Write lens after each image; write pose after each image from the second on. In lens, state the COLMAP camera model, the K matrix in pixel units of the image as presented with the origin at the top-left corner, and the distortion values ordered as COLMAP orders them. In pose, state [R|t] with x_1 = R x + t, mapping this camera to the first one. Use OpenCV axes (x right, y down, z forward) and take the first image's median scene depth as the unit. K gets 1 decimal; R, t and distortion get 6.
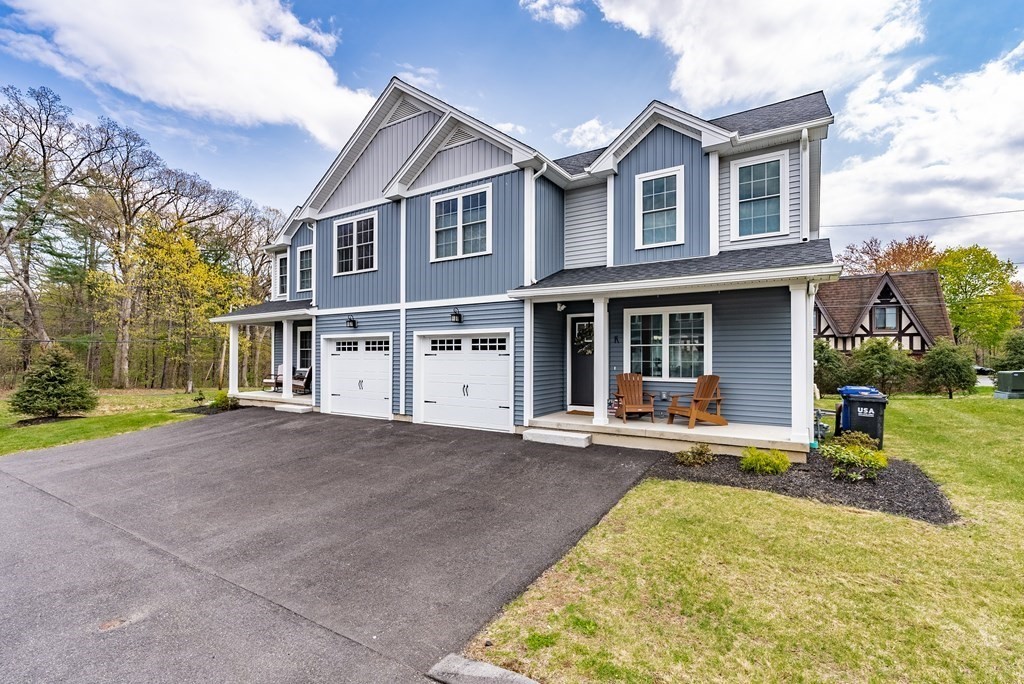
lens RADIAL K [[480.3, 0, 500.5], [0, 480.3, 352.8], [0, 0, 1]] dist [-0.002969, -0.000257]
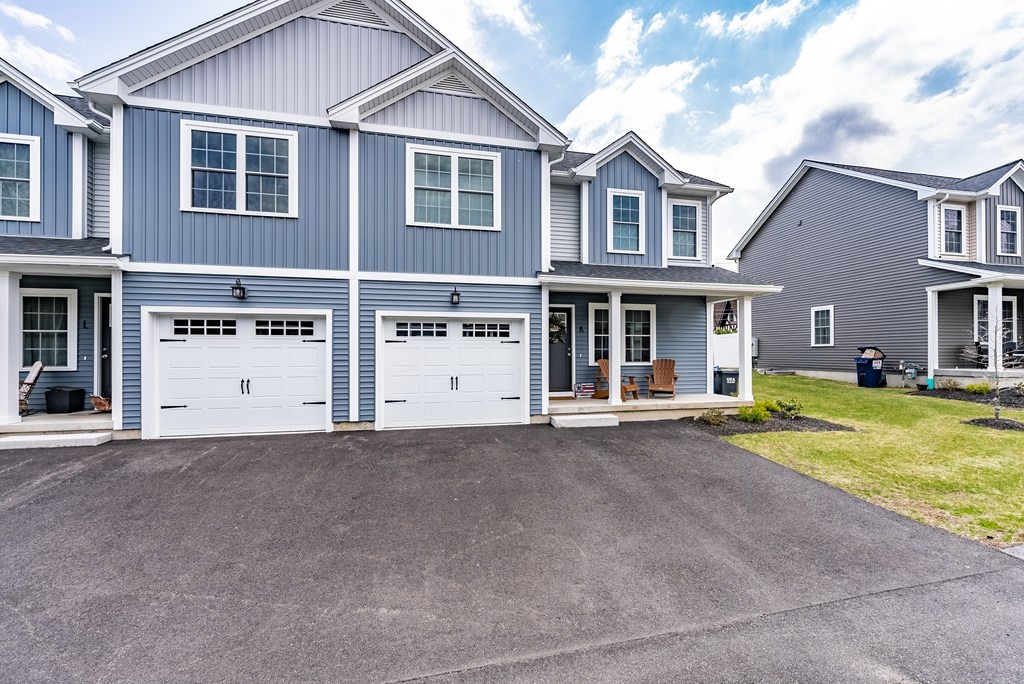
lens RADIAL K [[480.3, 0, 500.5], [0, 480.3, 352.8], [0, 0, 1]] dist [-0.002969, -0.000257]
pose [[0.666304, -0.001934, 0.745678, -0.699980], [-0.003887, 0.999974, 0.006067, 0.019456], [-0.745670, -0.006941, 0.666279, 0.389918]]
